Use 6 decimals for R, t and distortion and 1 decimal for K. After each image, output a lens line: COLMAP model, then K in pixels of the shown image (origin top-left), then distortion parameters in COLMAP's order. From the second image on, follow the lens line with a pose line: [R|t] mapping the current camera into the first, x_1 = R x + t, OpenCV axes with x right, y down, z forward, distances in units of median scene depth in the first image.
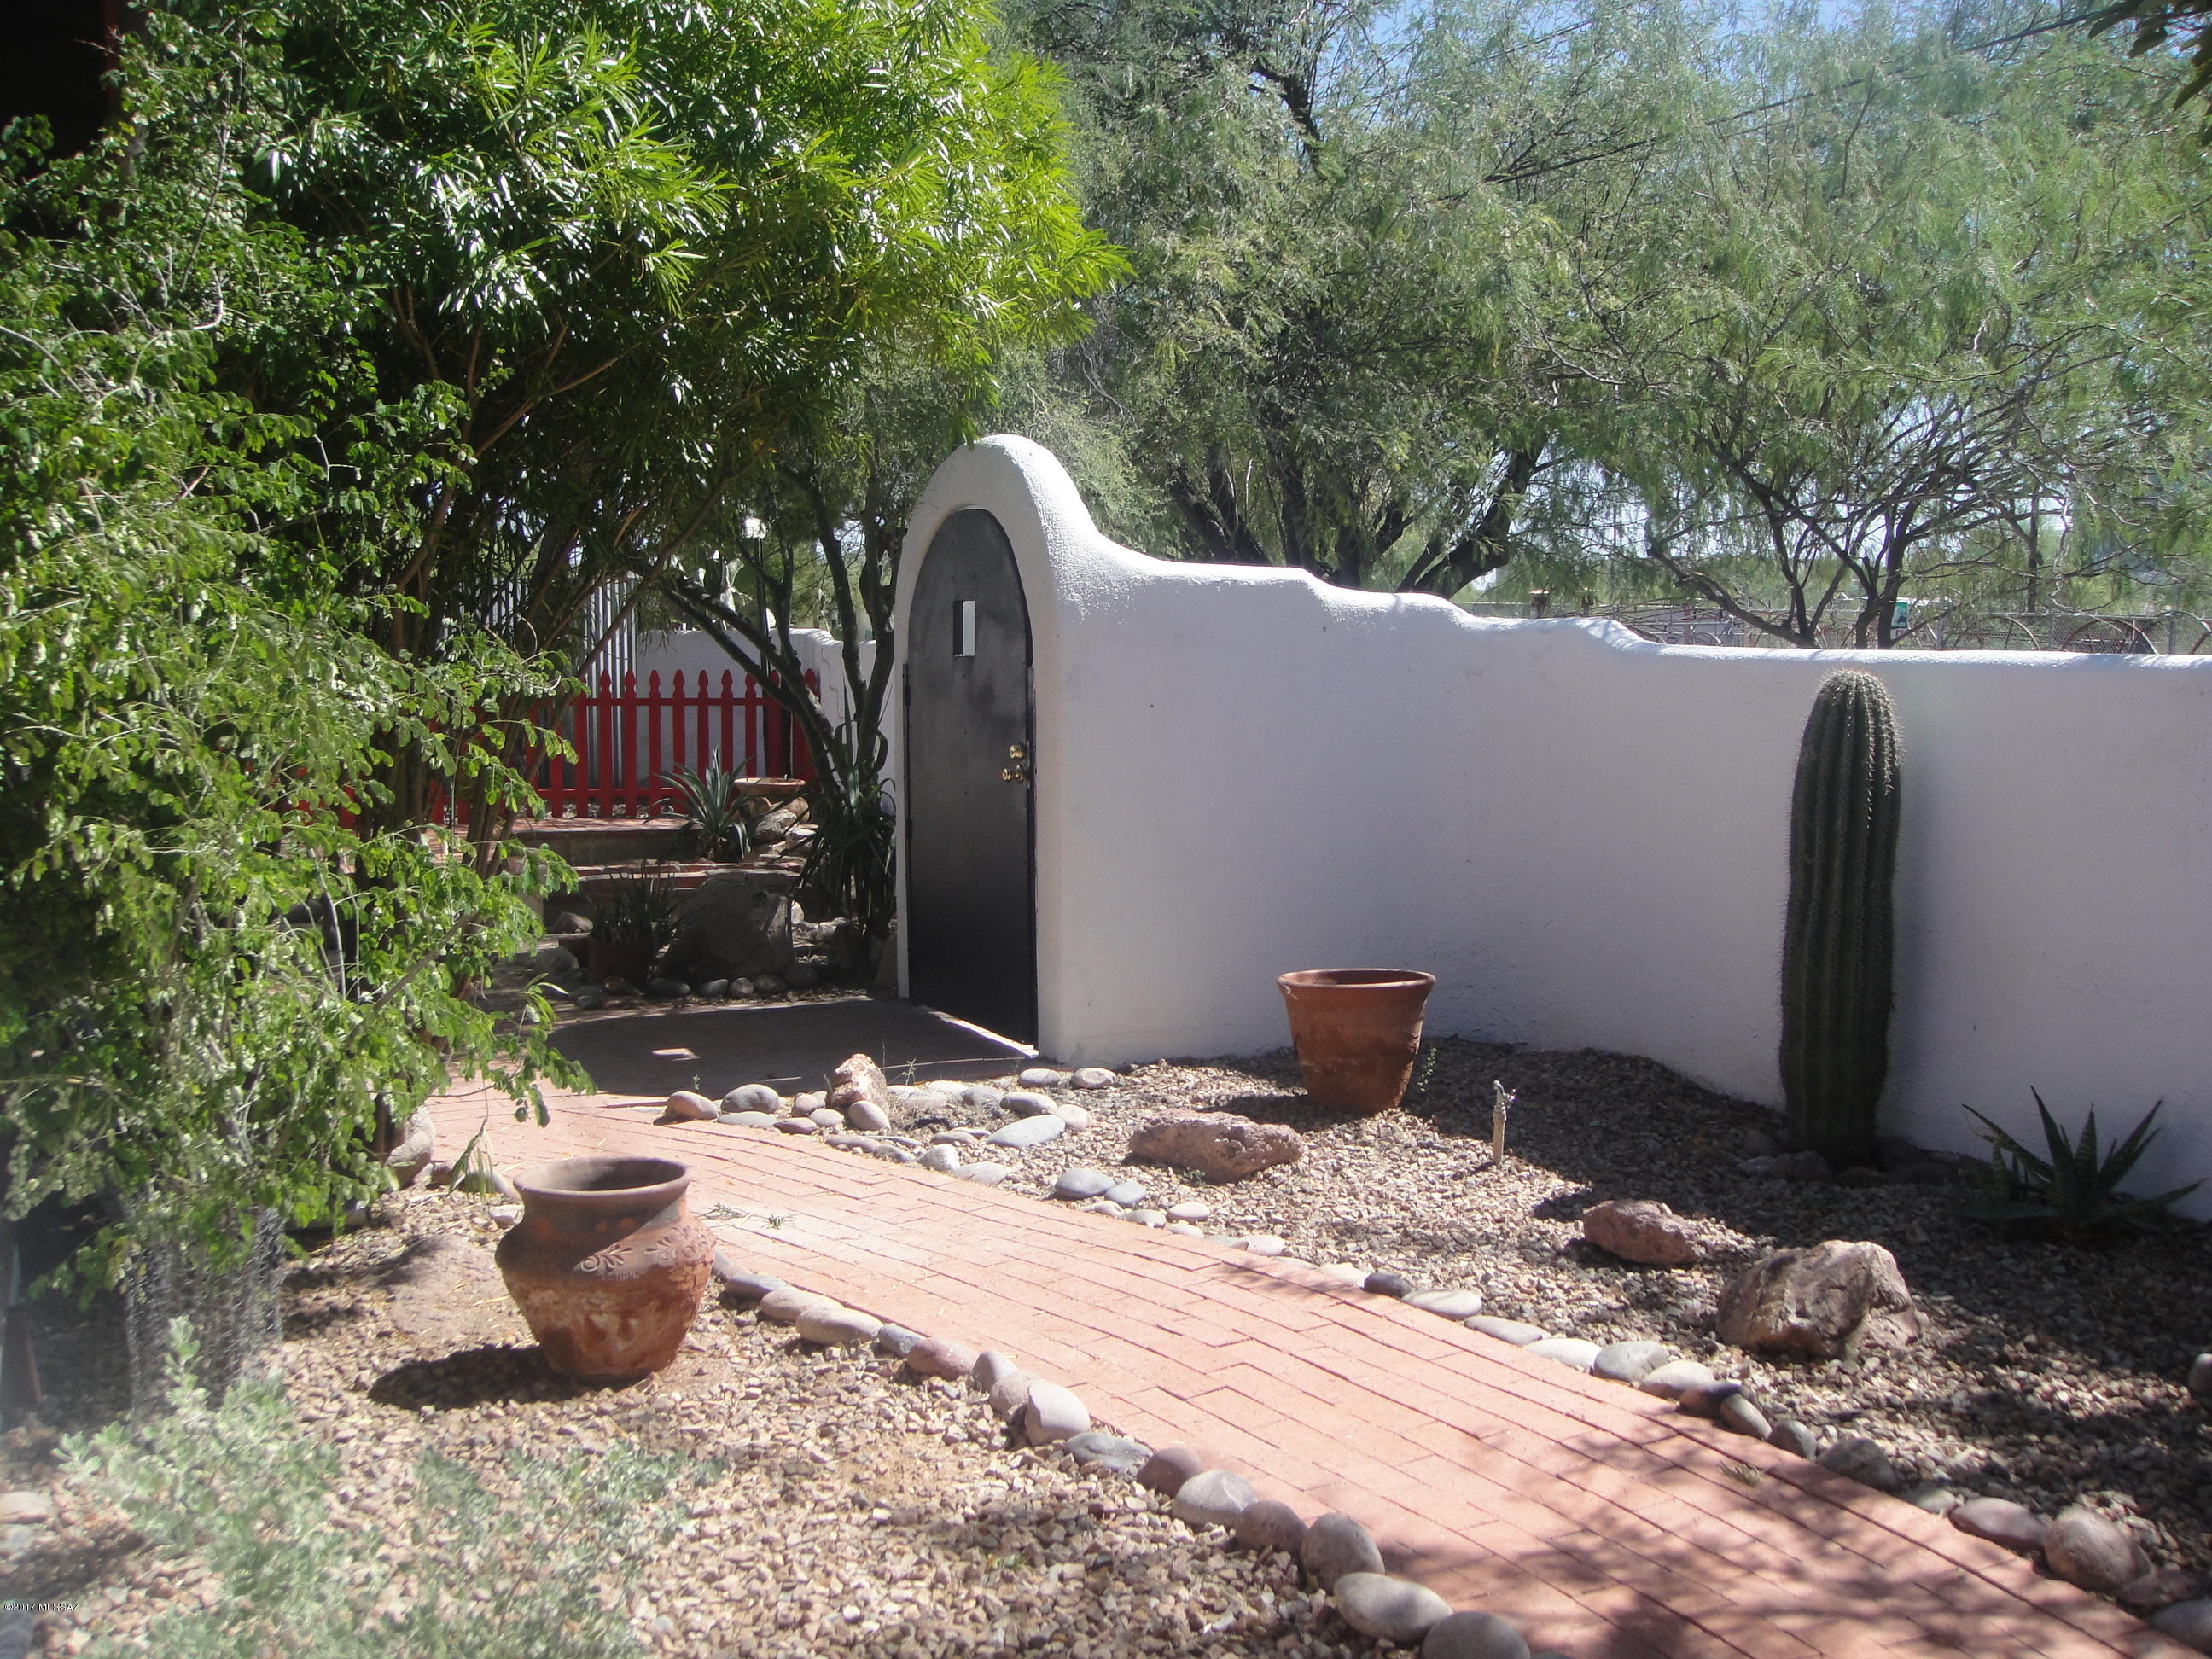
lens RADIAL K [[2305.0, 0, 1112.4], [0, 2305.0, 829.2], [0, 0, 1]] dist [-0.141816, 0.033591]
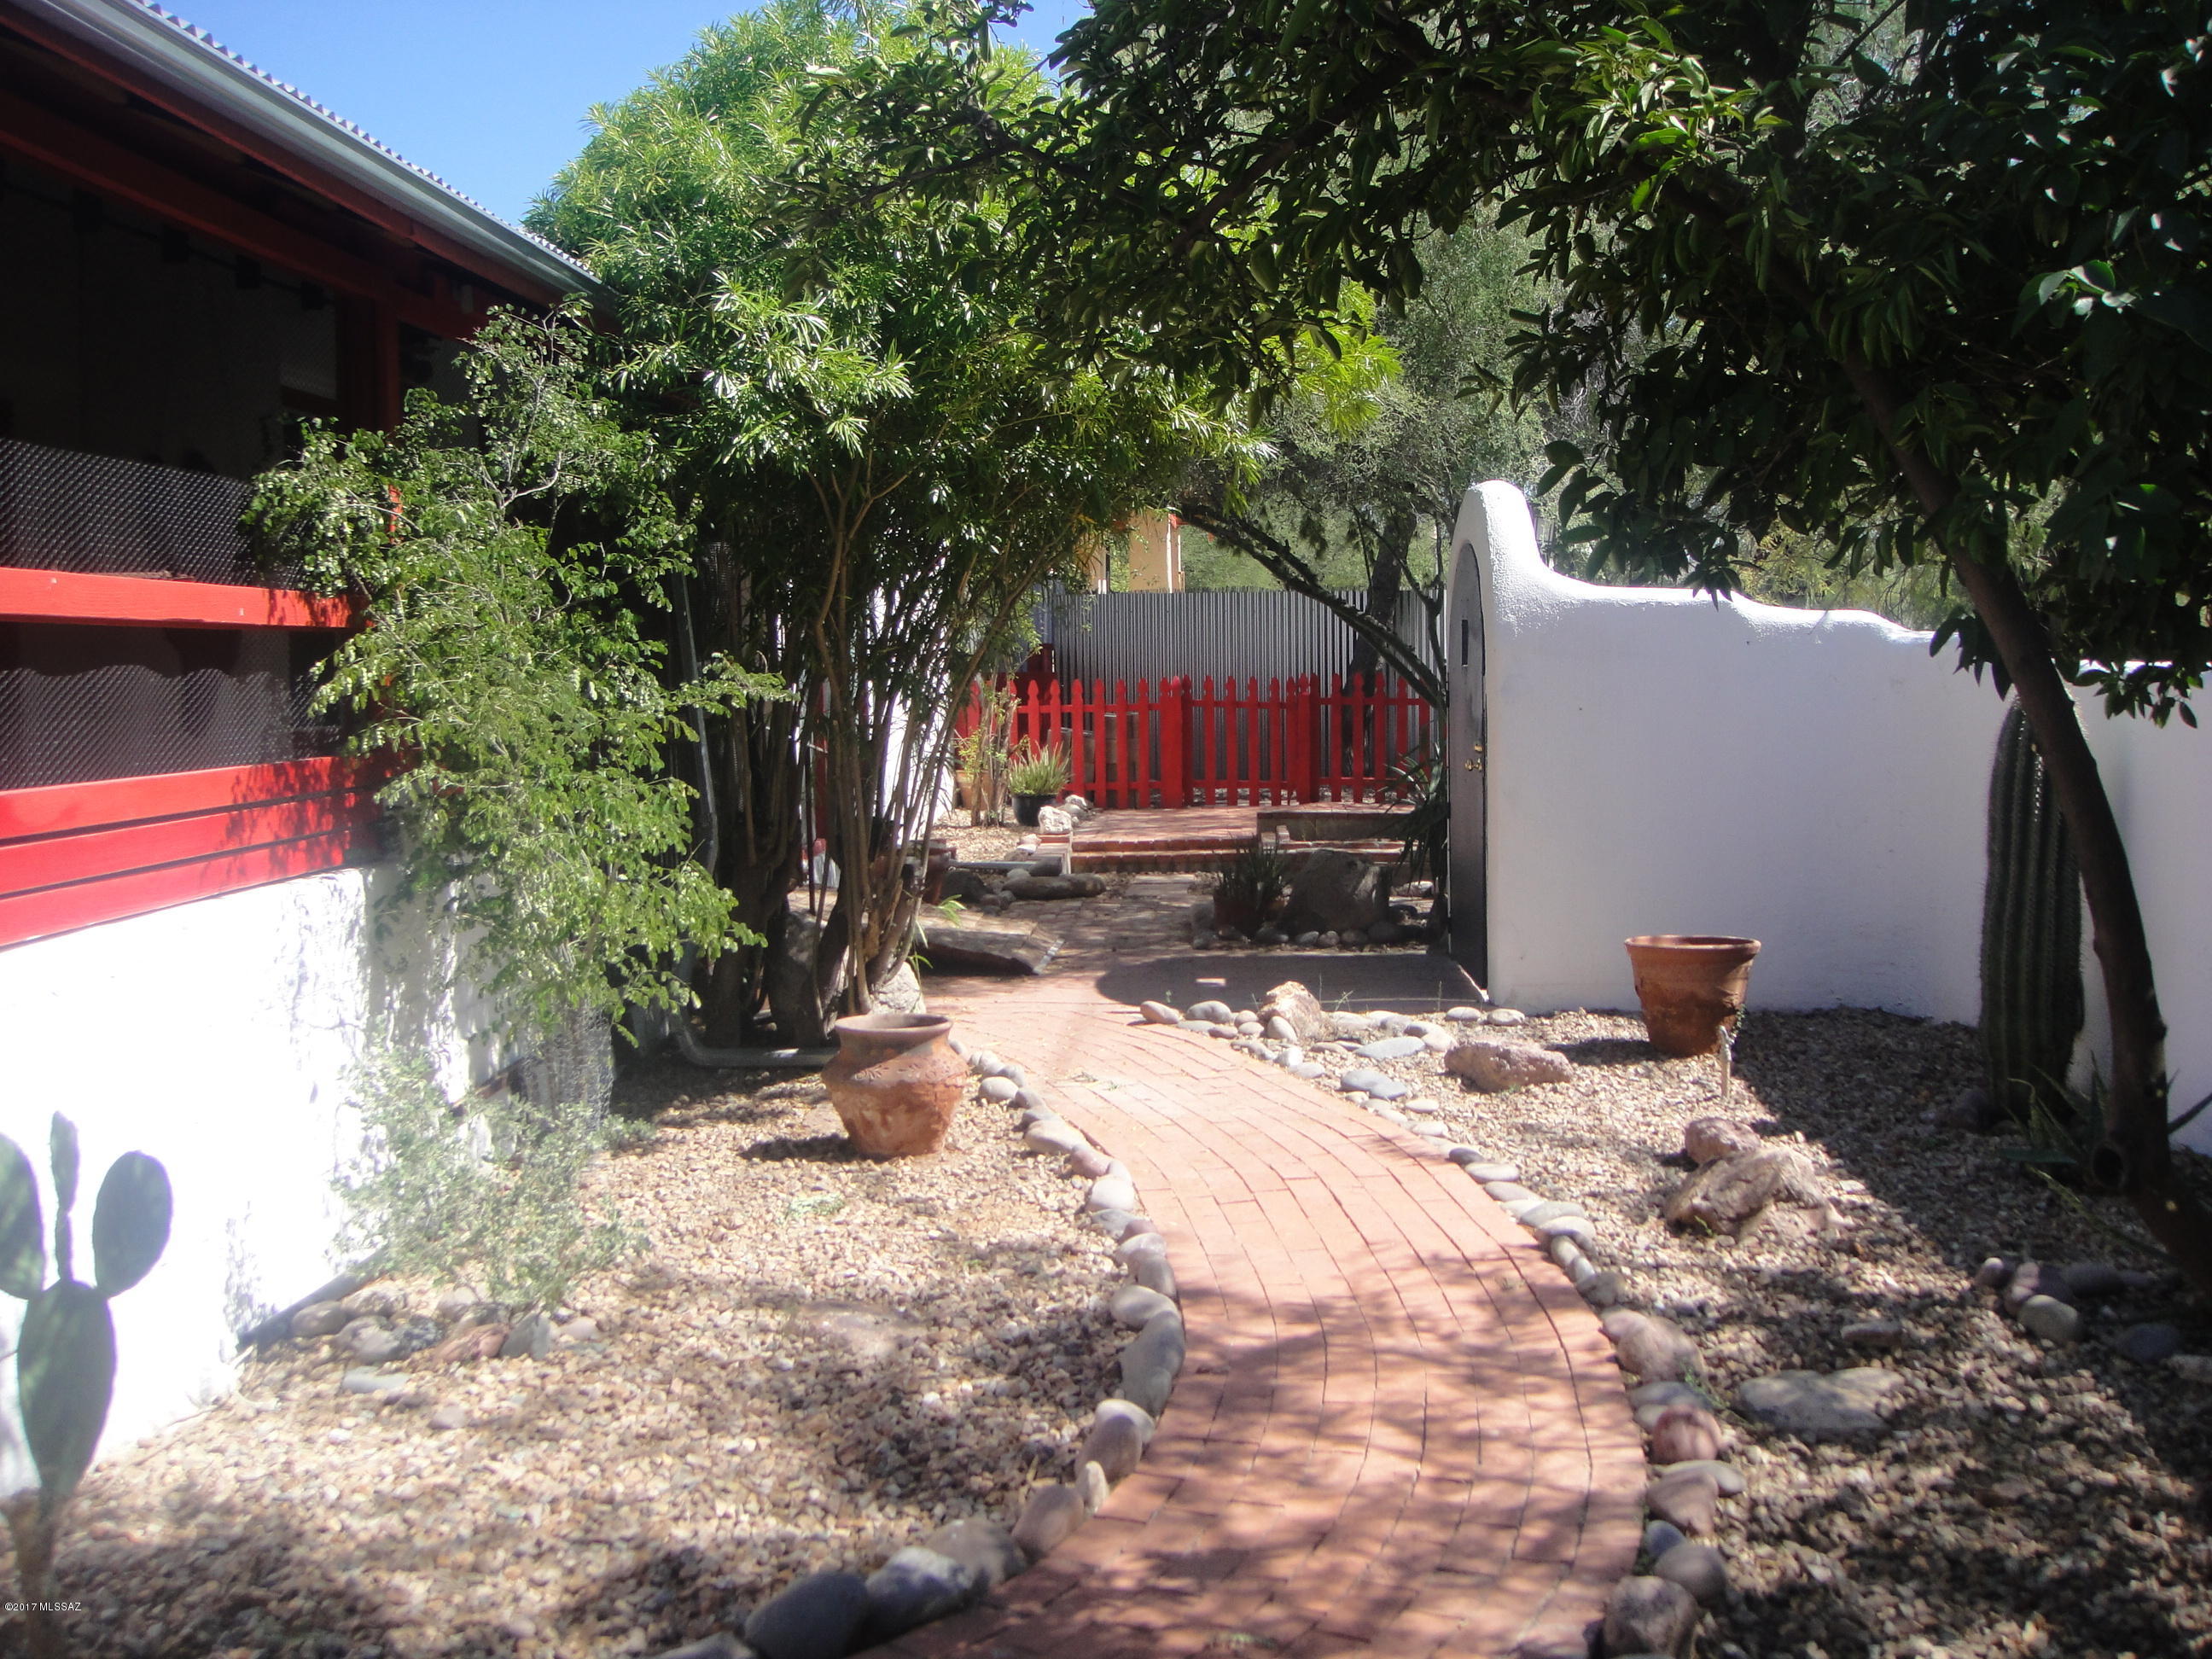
lens RADIAL K [[2305.0, 0, 1112.4], [0, 2305.0, 829.2], [0, 0, 1]] dist [-0.141816, 0.033591]
pose [[0.890474, 0.028463, -0.454143, 0.394240], [-0.028257, 0.999574, 0.007242, 0.007508], [0.454156, 0.006384, 0.890899, -0.184200]]
